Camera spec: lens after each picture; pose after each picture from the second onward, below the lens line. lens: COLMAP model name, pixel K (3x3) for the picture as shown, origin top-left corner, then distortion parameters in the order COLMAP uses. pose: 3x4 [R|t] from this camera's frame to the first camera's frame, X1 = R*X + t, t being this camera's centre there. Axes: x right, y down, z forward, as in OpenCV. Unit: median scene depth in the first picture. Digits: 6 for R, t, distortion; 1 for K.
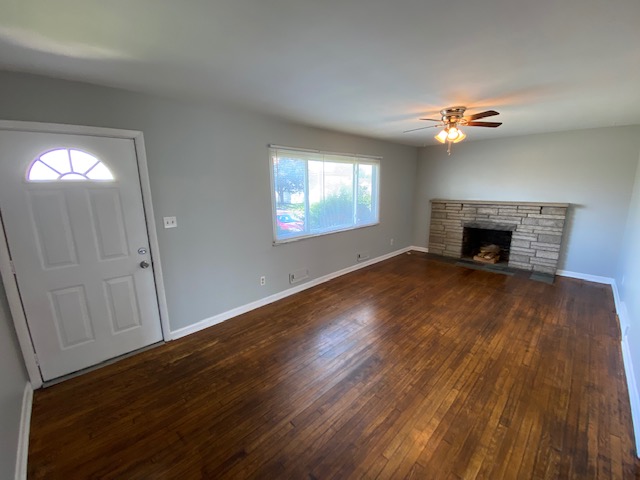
lens RADIAL K [[257.8, 0, 323.8], [0, 257.8, 239.6], [0, 0, 1]] dist [0.004520, -0.001964]
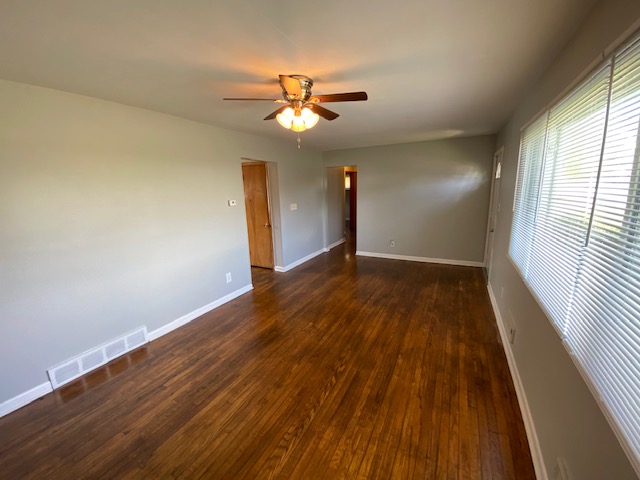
lens RADIAL K [[257.8, 0, 315.8], [0, 257.8, 237.5], [0, 0, 1]] dist [0.004520, -0.001964]
pose [[-0.958905, 0.095130, -0.267303, 0.480211], [-0.016528, 0.921786, 0.387346, -0.278958], [0.283244, 0.375847, -0.882333, 1.270435]]
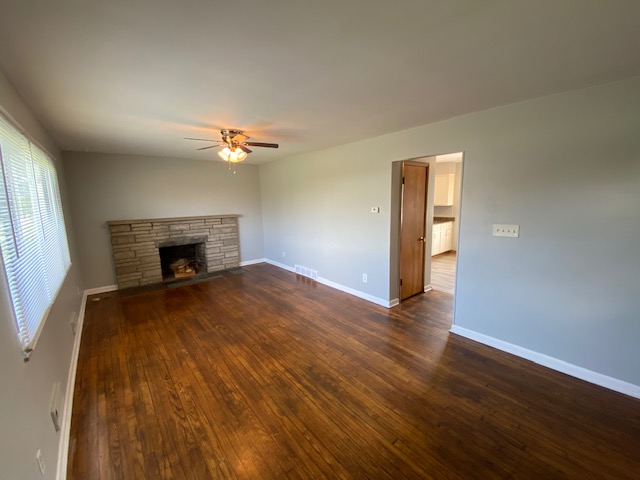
lens RADIAL K [[257.8, 0, 322.2], [0, 257.8, 239.4], [0, 0, 1]] dist [0.004520, -0.001964]
pose [[0.090253, -0.151016, 0.984403, -0.418445], [0.224957, 0.965982, 0.127566, -0.084336], [-0.970180, 0.209935, 0.121155, 0.422315]]
